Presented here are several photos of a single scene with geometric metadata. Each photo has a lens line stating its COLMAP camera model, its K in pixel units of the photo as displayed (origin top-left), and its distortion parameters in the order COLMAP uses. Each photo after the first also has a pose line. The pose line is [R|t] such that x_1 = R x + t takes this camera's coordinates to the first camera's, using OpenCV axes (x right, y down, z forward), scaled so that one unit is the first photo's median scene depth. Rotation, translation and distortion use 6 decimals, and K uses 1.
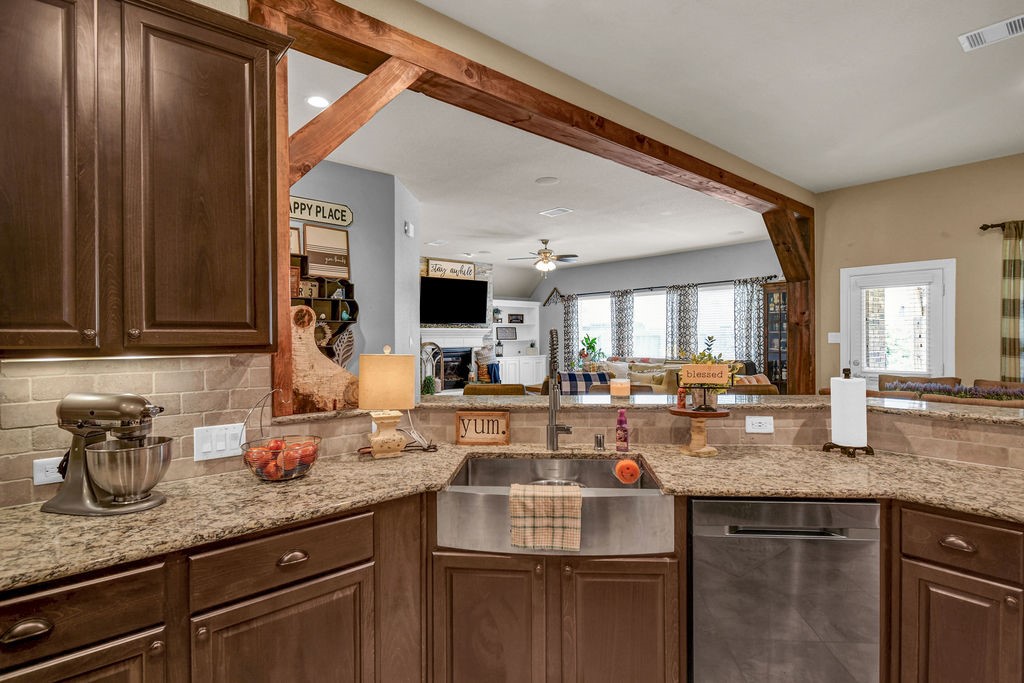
lens RADIAL K [[508.6, 0, 503.6], [0, 508.6, 347.8], [0, 0, 1]] dist [0.009112, -0.004510]
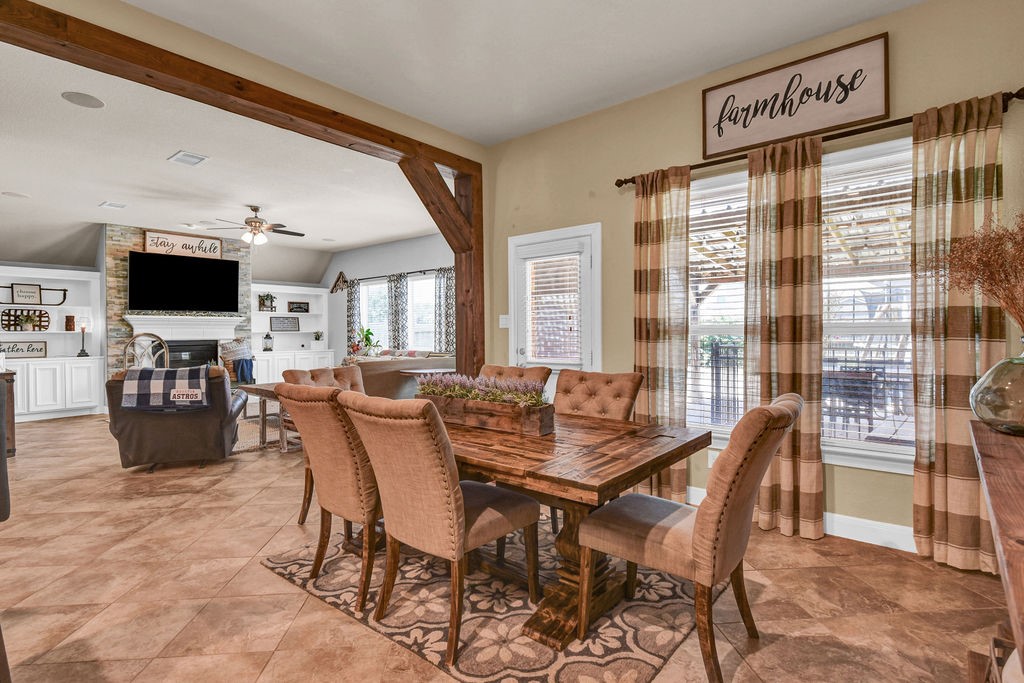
lens RADIAL K [[508.6, 0, 507.2], [0, 508.6, 337.5], [0, 0, 1]] dist [0.009112, -0.004510]
pose [[0.986433, -0.001782, 0.164152, 0.273204], [0.004059, 0.999900, -0.013539, 0.008834], [-0.164112, 0.014021, 0.986342, 0.101339]]
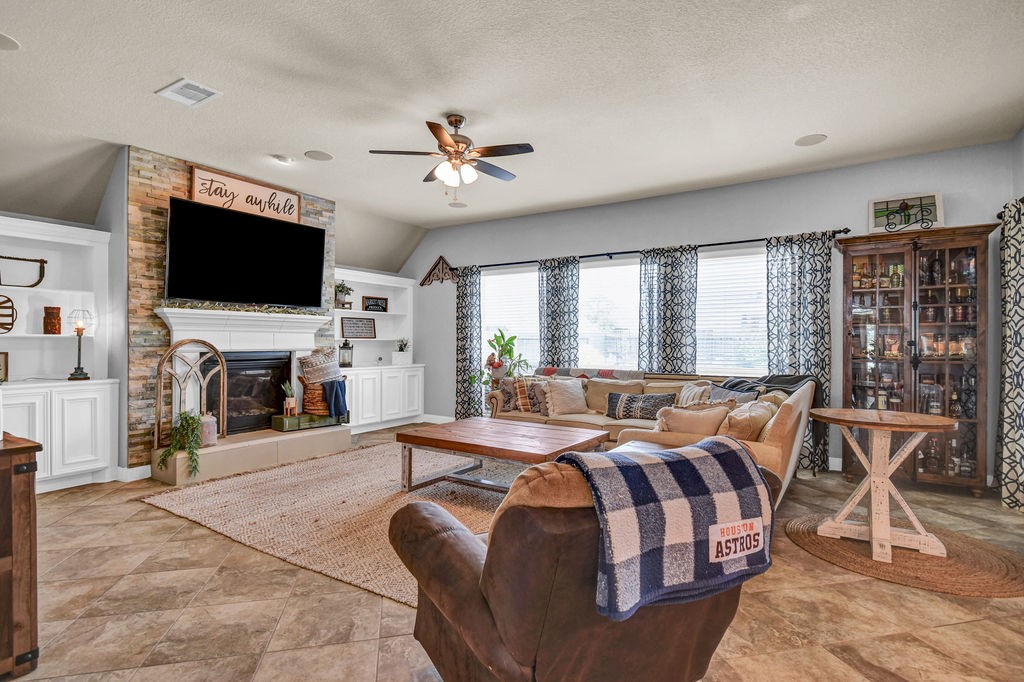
lens RADIAL K [[508.6, 0, 515.4], [0, 508.6, 336.9], [0, 0, 1]] dist [0.009112, -0.004510]
pose [[0.949962, 0.012816, 0.312104, -0.007038], [-0.003003, 0.999486, -0.031903, 0.001025], [-0.312352, 0.029370, 0.949512, 0.431963]]
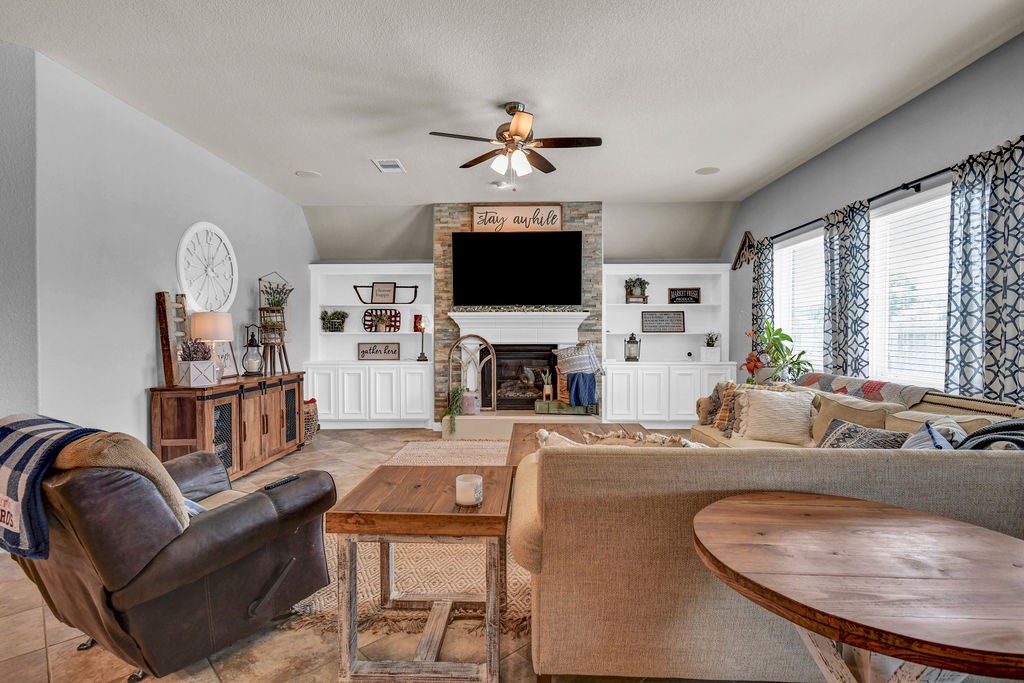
lens RADIAL K [[508.6, 0, 511.6], [0, 508.6, 336.8], [0, 0, 1]] dist [0.009112, -0.004510]
pose [[0.759518, 0.008525, -0.650431, 0.293193], [-0.018126, 0.999803, -0.008062, -0.003724], [0.650234, 0.017913, 0.759523, 0.519871]]
